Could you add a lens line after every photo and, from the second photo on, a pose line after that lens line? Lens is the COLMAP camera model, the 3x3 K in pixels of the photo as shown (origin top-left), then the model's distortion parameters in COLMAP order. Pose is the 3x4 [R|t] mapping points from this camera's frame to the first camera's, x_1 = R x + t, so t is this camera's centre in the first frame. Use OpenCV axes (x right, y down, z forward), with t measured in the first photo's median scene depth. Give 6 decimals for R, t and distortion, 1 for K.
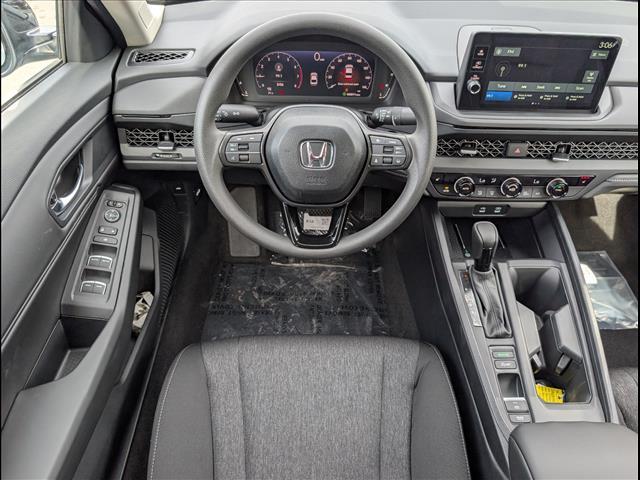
lens RADIAL K [[474.4, 0, 320.0], [0, 474.4, 240.0], [0, 0, 1]] dist [0.002811, -0.003886]
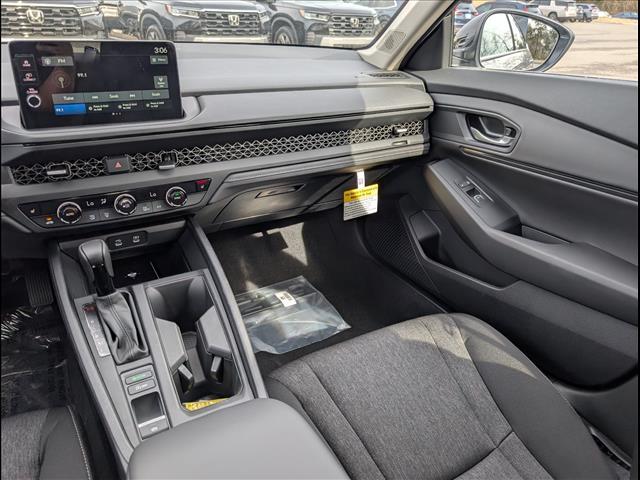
lens RADIAL K [[474.4, 0, 320.0], [0, 474.4, 240.0], [0, 0, 1]] dist [0.002811, -0.003886]
pose [[0.878963, -0.213861, 0.426248, 0.347497], [0.317396, 0.929435, -0.188175, 0.264391], [-0.355927, 0.300689, 0.884818, 0.069874]]
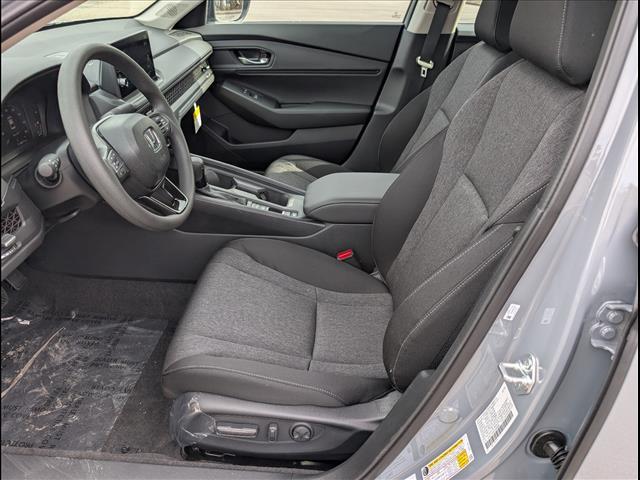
lens RADIAL K [[474.4, 0, 320.0], [0, 474.4, 240.0], [0, 0, 1]] dist [0.002811, -0.003886]
pose [[0.072204, -0.533079, 0.842979, -0.999130], [0.641221, 0.672181, 0.370147, -0.133494], [-0.763952, 0.513809, 0.390355, 0.242341]]
